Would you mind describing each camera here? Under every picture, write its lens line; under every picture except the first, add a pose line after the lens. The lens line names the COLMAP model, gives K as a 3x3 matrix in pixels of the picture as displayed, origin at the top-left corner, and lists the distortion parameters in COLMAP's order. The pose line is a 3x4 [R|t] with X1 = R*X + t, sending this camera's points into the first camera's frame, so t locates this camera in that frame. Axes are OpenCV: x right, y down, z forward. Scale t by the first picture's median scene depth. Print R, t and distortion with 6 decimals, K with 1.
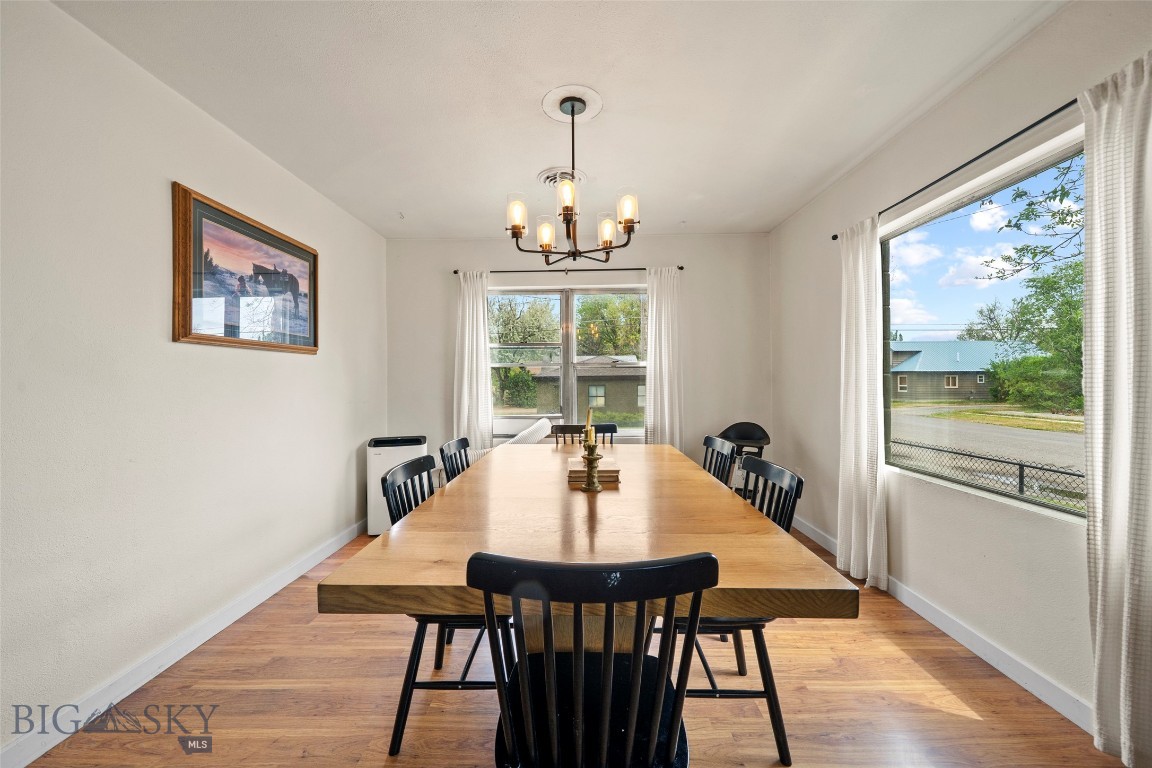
lens RADIAL K [[442.5, 0, 575.2], [0, 442.5, 374.8], [0, 0, 1]] dist [-0.000149, 0.000020]
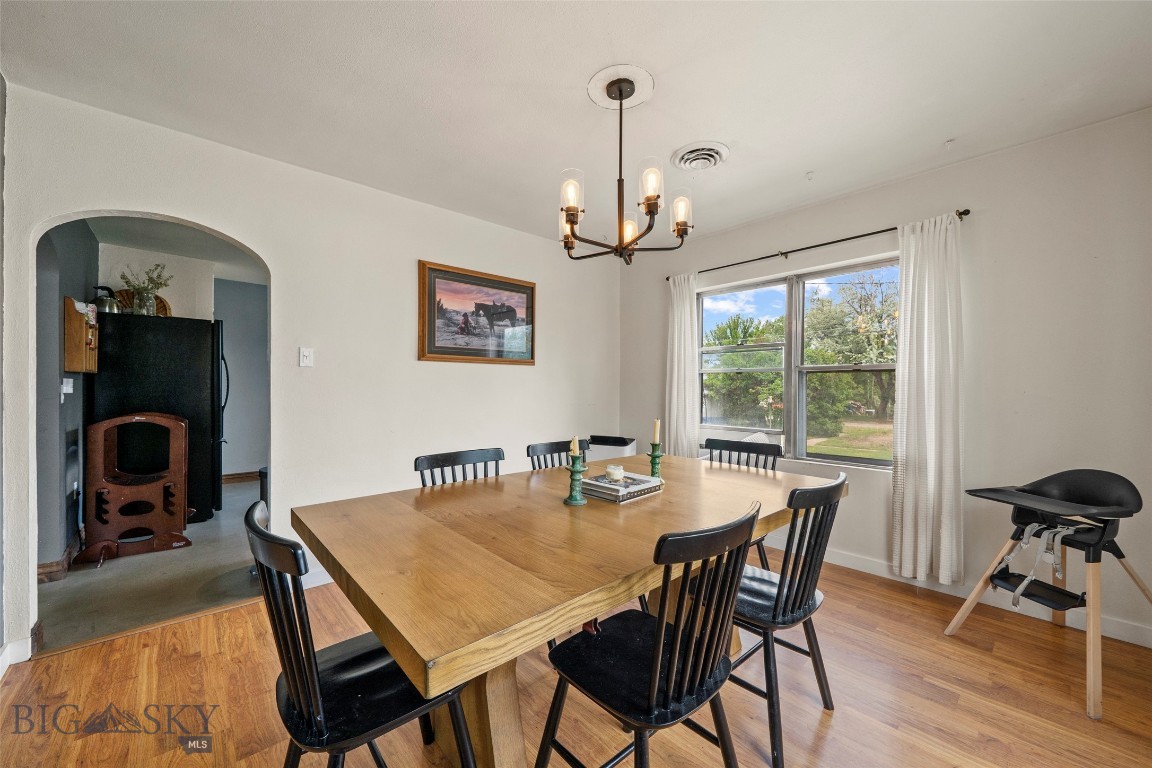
lens RADIAL K [[441.4, 0, 576.0], [0, 441.4, 384.0], [0, 0, 1]] dist [0.001085, 0.000079]
pose [[0.690475, 0.003325, -0.723348, 0.488614], [0.001498, 0.999981, 0.006027, 0.000674], [0.723354, -0.005245, 0.690457, 0.240926]]
